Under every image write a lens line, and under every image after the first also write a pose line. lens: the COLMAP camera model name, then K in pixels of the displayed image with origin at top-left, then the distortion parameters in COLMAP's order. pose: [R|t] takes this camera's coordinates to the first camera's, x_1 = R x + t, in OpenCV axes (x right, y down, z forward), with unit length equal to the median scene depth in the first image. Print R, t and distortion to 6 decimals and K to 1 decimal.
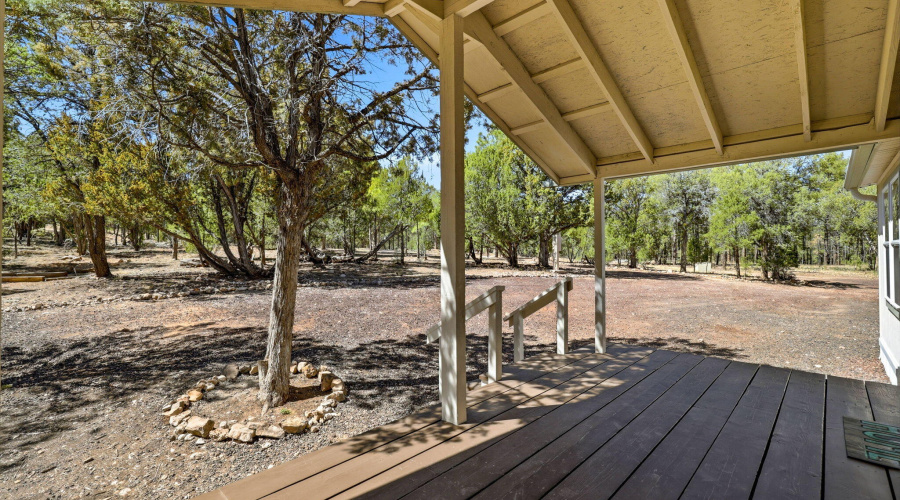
lens RADIAL K [[390.3, 0, 450.0], [0, 390.3, 250.0], [0, 0, 1]] dist [0.001105, 0.000075]
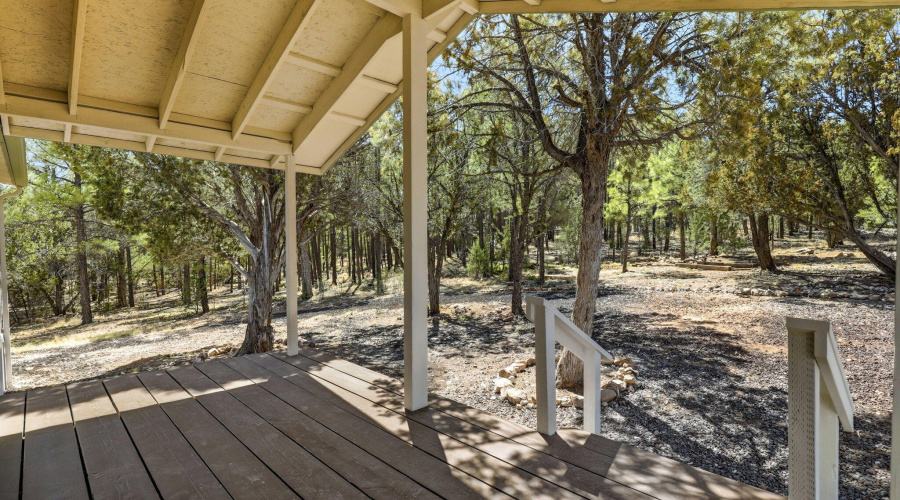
lens RADIAL K [[437.8, 0, 450.0], [0, 437.8, 250.0], [0, 0, 1]] dist [0.000092, -0.000051]
pose [[-0.033981, 0.011955, -0.999351, 0.943158], [0.005759, 0.999914, 0.011766, 0.006080], [0.999406, -0.005355, -0.034047, 0.914879]]
